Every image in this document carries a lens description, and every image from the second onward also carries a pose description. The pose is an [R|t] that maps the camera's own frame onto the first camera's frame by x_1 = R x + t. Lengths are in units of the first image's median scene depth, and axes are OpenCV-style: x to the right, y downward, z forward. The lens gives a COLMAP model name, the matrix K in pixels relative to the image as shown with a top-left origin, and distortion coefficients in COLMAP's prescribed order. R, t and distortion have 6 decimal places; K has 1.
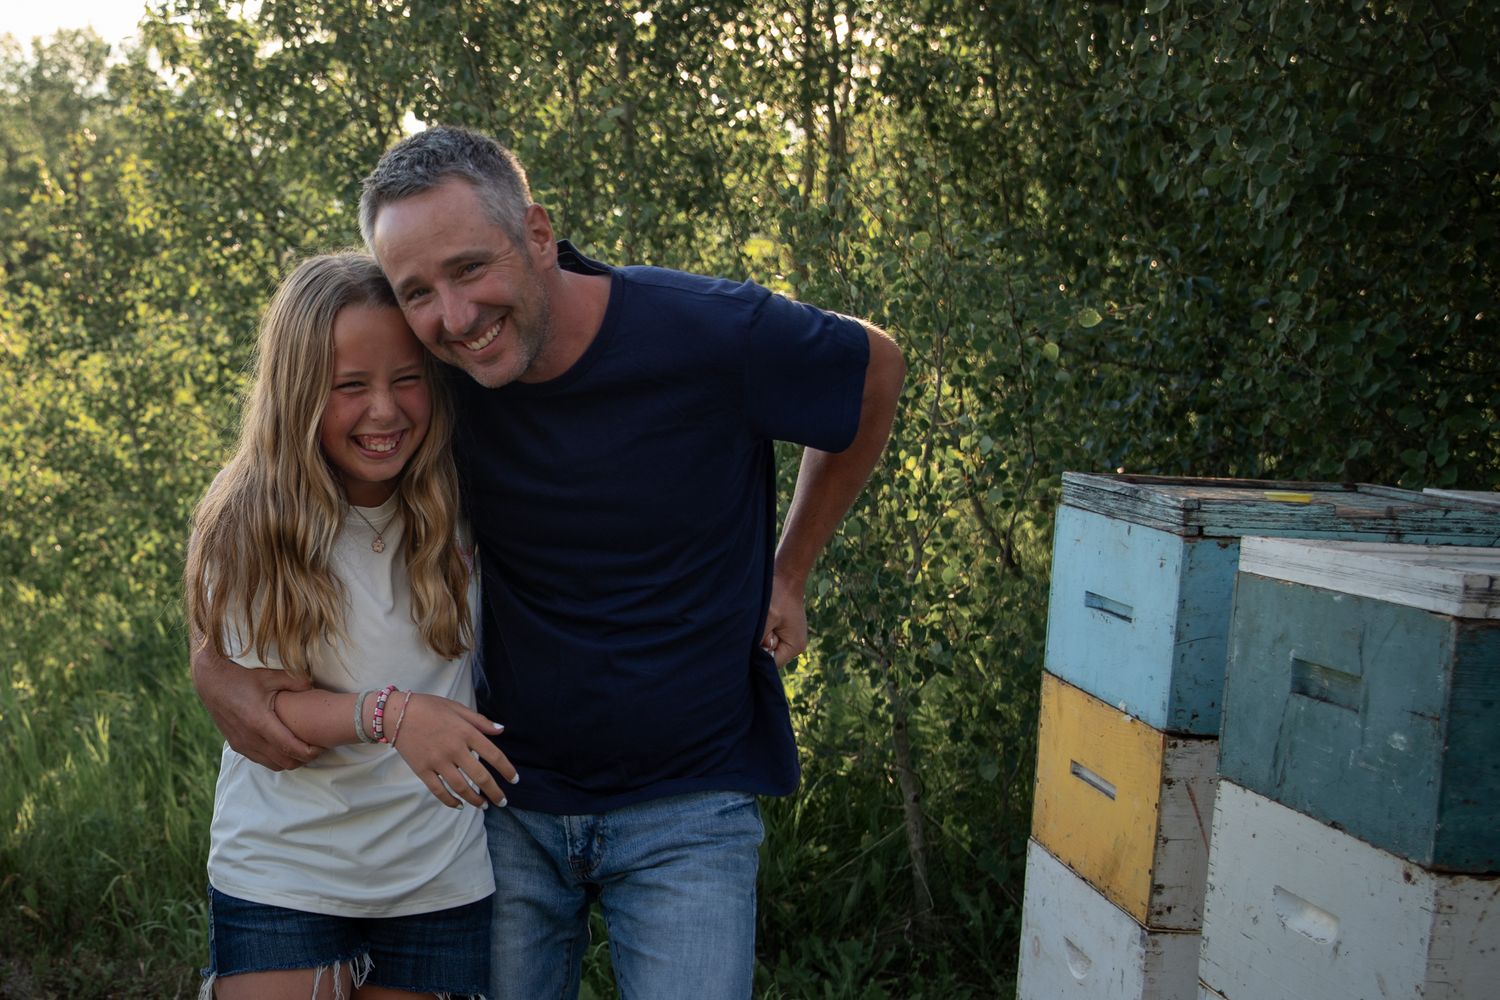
lens RADIAL K [[1365.6, 0, 733.3], [0, 1365.6, 600.2], [0, 0, 1]] dist [0.024021, 0.000000]
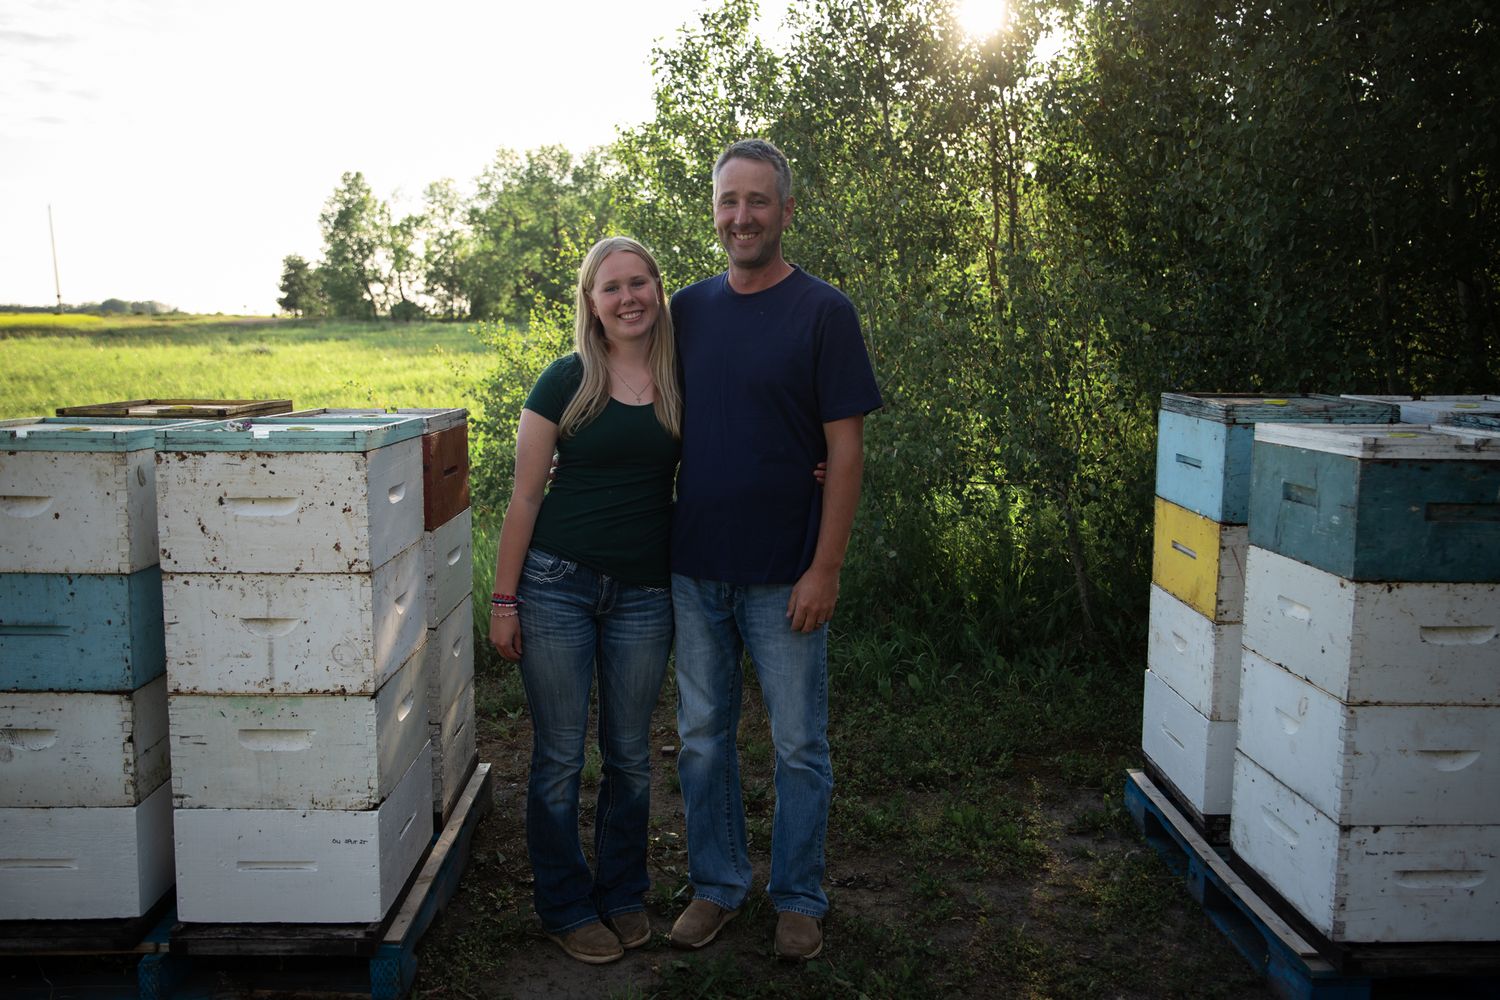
lens RADIAL K [[1365.6, 0, 750.3], [0, 1365.6, 501.7], [0, 0, 1]] dist [0.024021, 0.000000]
pose [[0.995972, -0.042020, 0.079205, -0.466036], [0.041376, 0.999096, 0.009758, 0.016244], [-0.079544, -0.006441, 0.996811, -0.828586]]
